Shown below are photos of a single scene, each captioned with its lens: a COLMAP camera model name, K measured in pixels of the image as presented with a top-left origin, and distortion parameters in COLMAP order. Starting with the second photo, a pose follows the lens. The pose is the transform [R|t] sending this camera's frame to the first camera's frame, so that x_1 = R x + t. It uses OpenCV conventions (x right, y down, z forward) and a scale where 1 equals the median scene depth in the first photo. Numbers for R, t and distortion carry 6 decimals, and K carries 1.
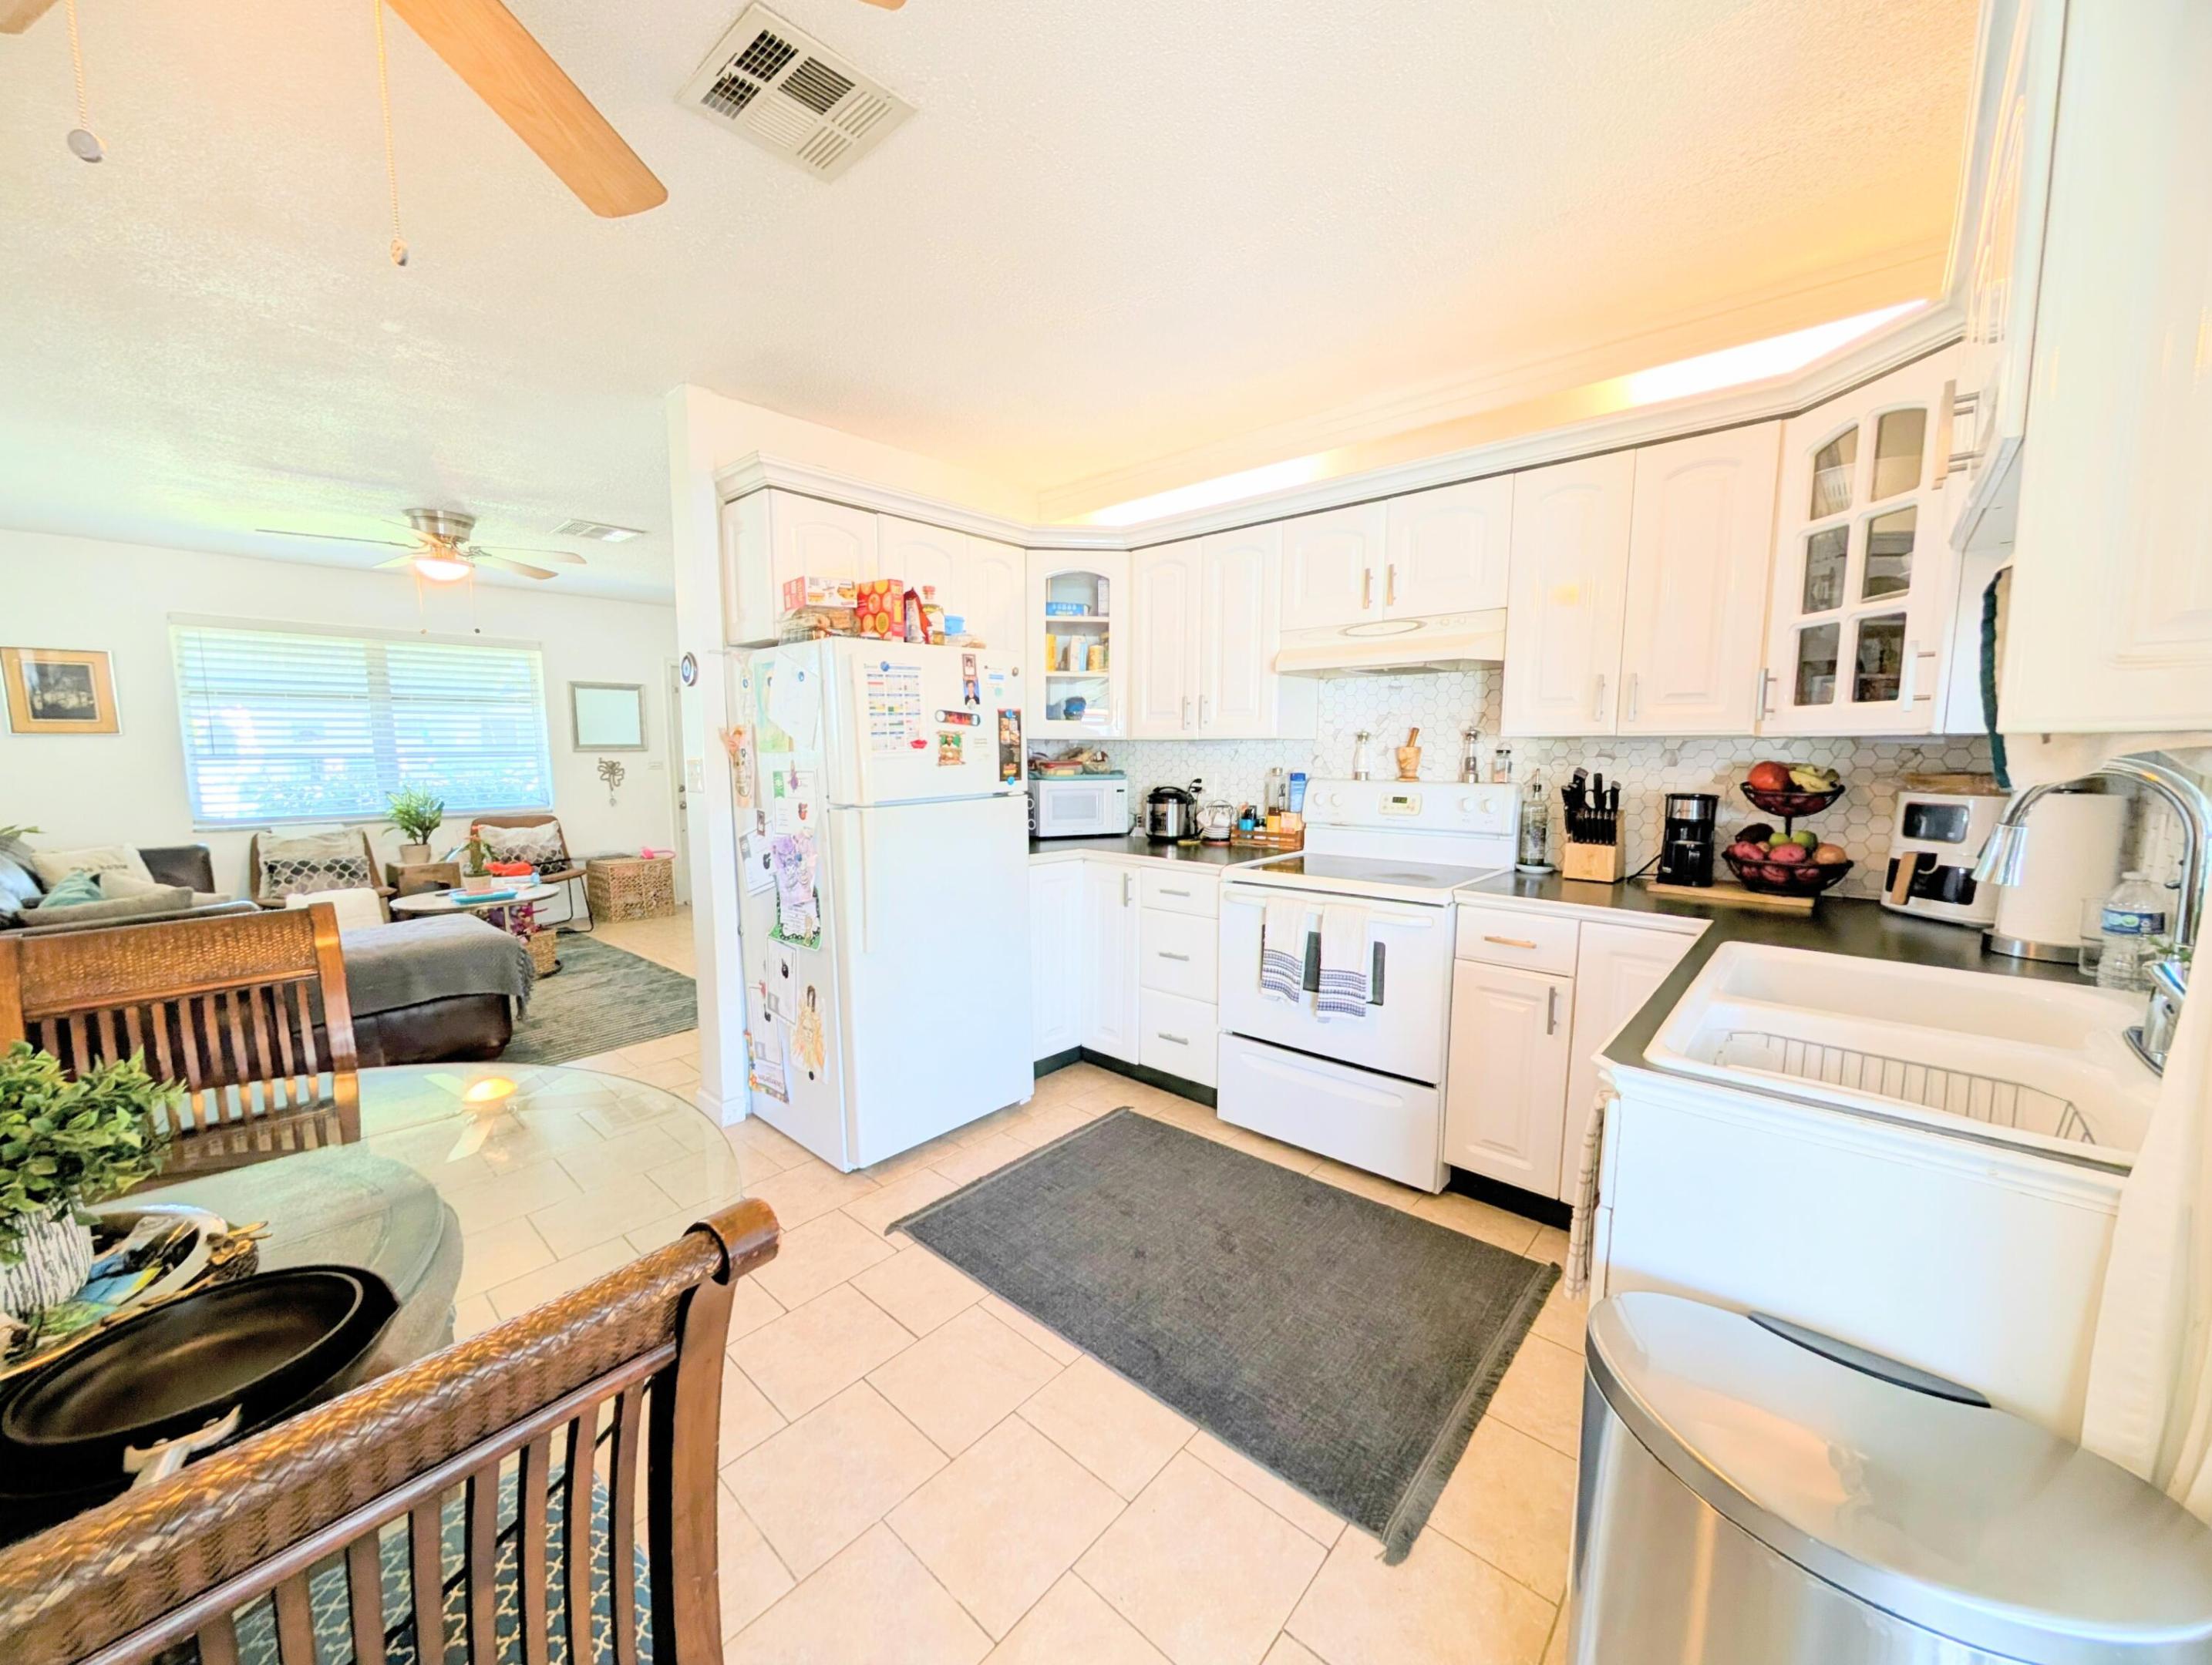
lens RADIAL K [[842.3, 0, 1101.8], [0, 842.3, 839.5], [0, 0, 1]] dist [-0.000106, 0.000014]
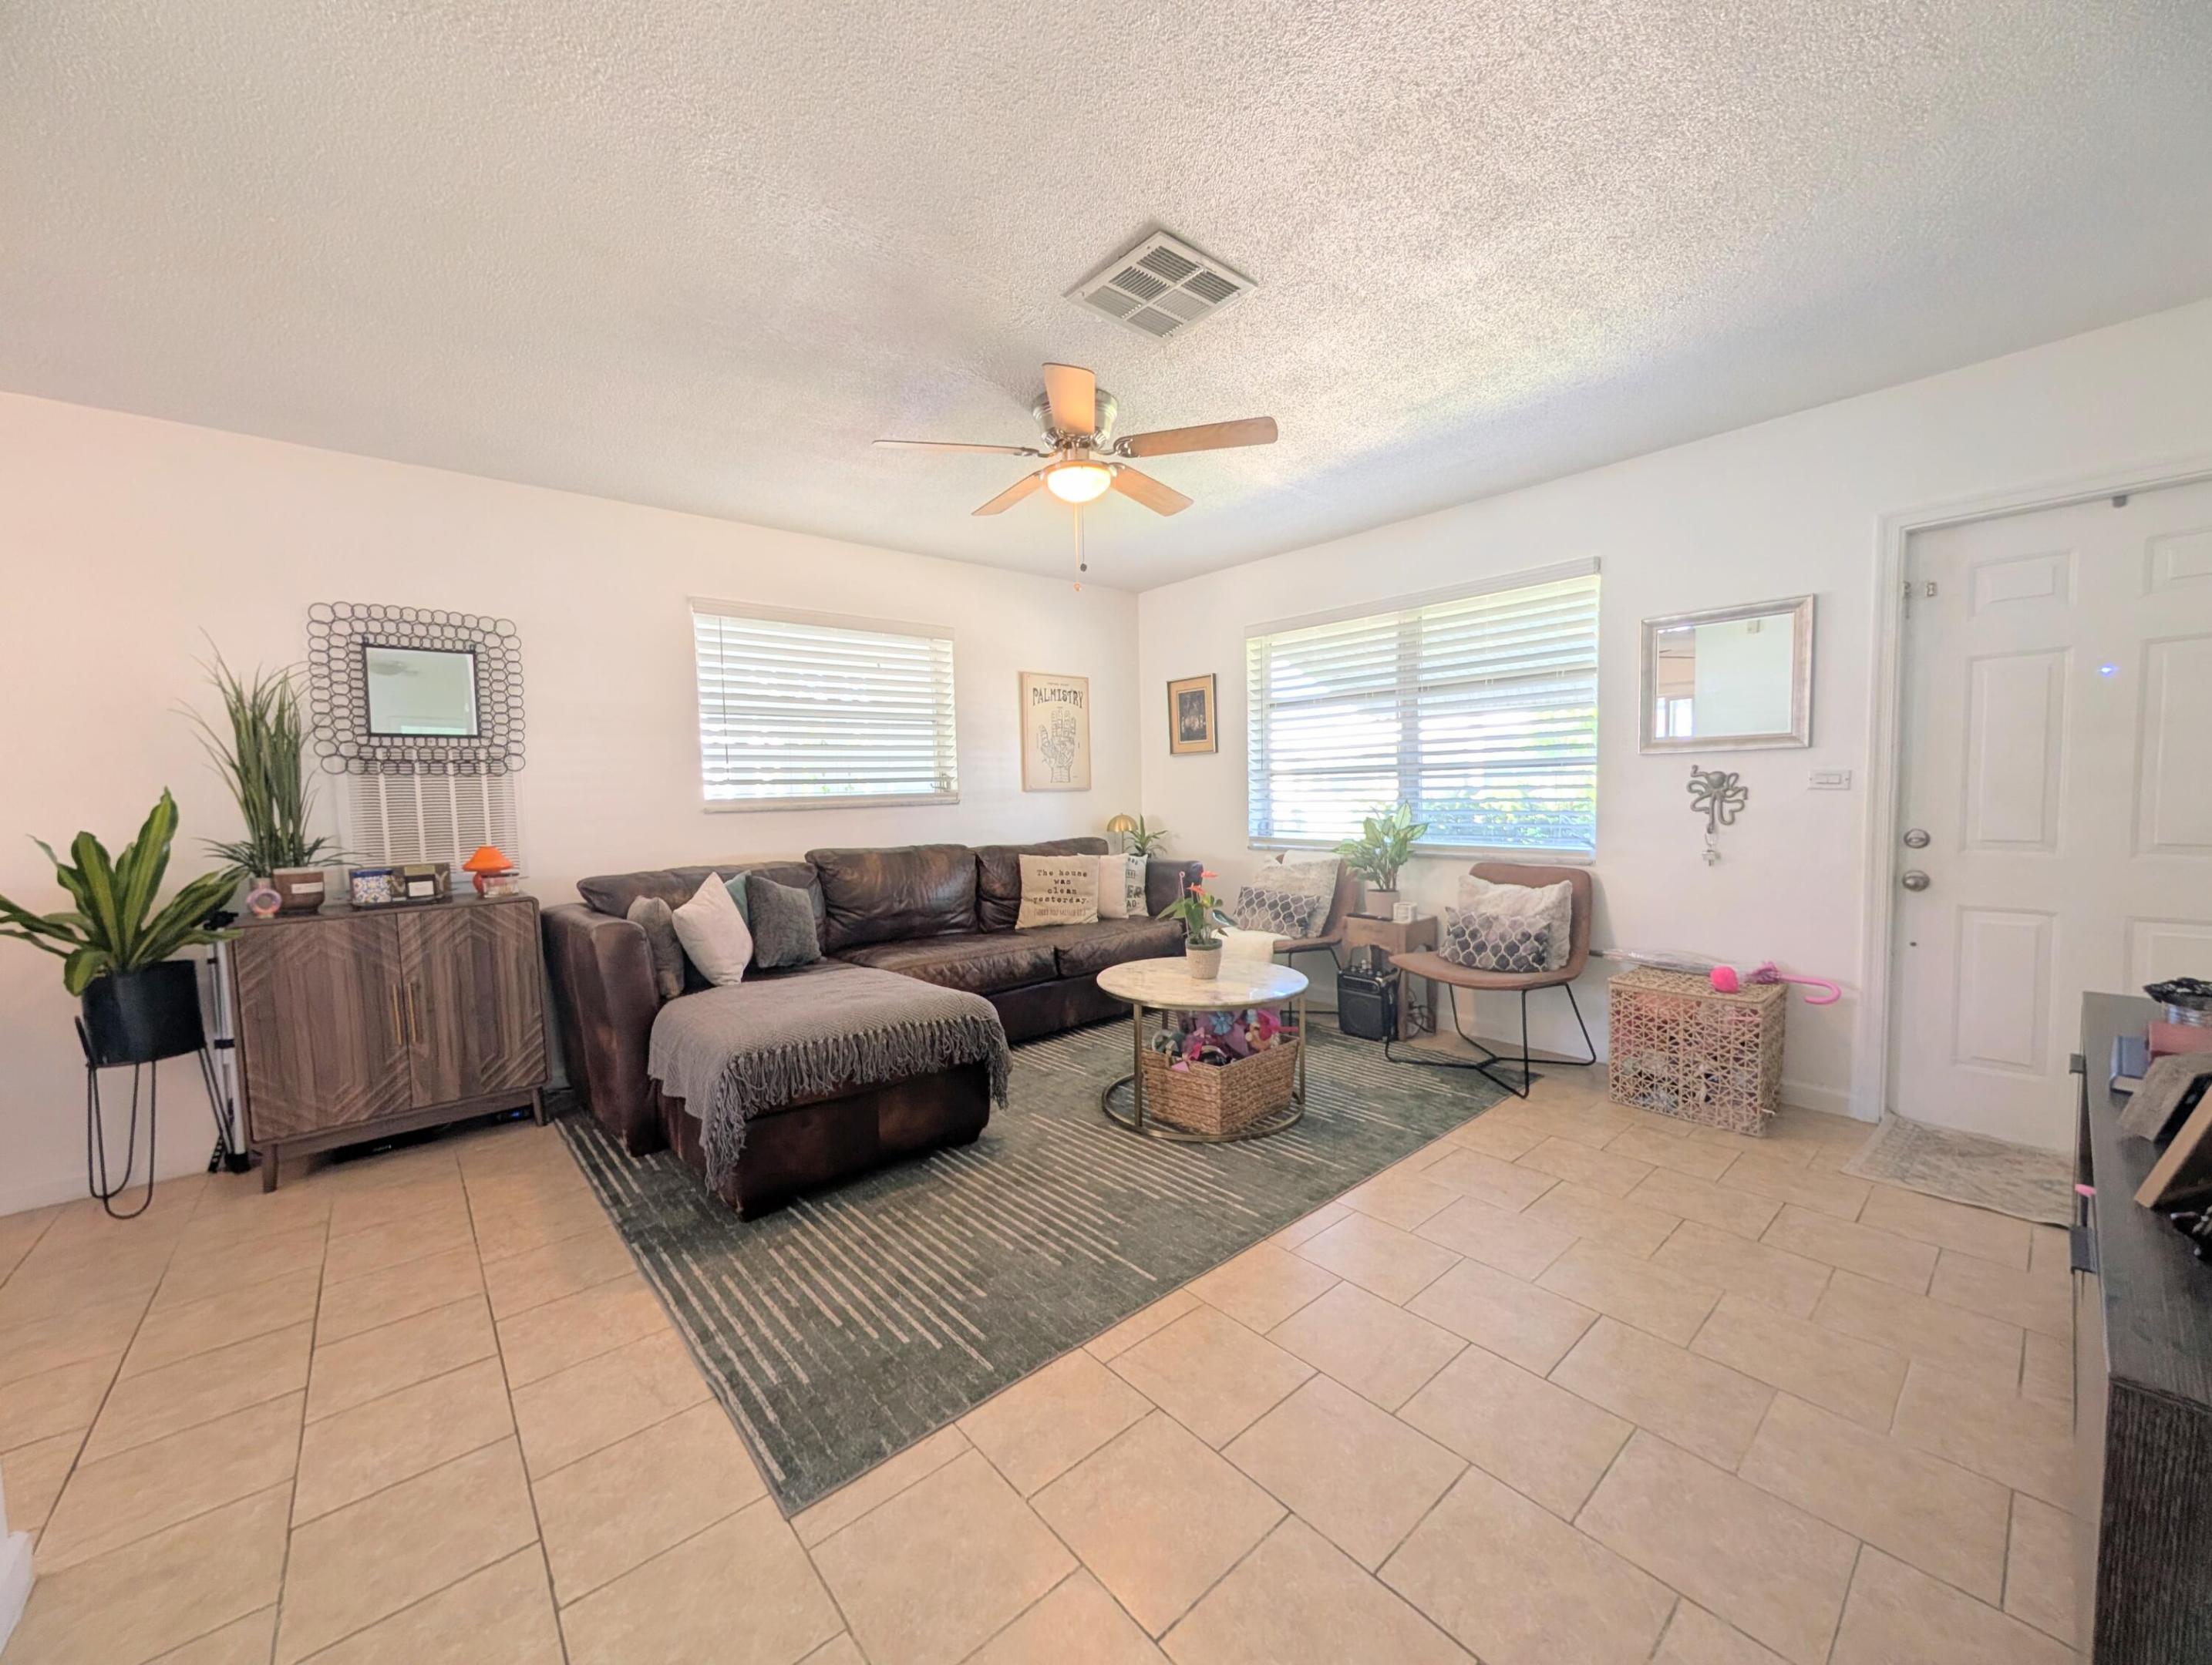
lens RADIAL K [[842.3, 0, 1100.8], [0, 842.3, 841.6], [0, 0, 1]] dist [-0.000106, 0.000014]
pose [[-0.125736, 0.071353, -0.989494, -0.073280], [-0.086622, 0.992811, 0.082599, -0.073775], [0.988275, 0.096097, -0.118651, 0.835495]]
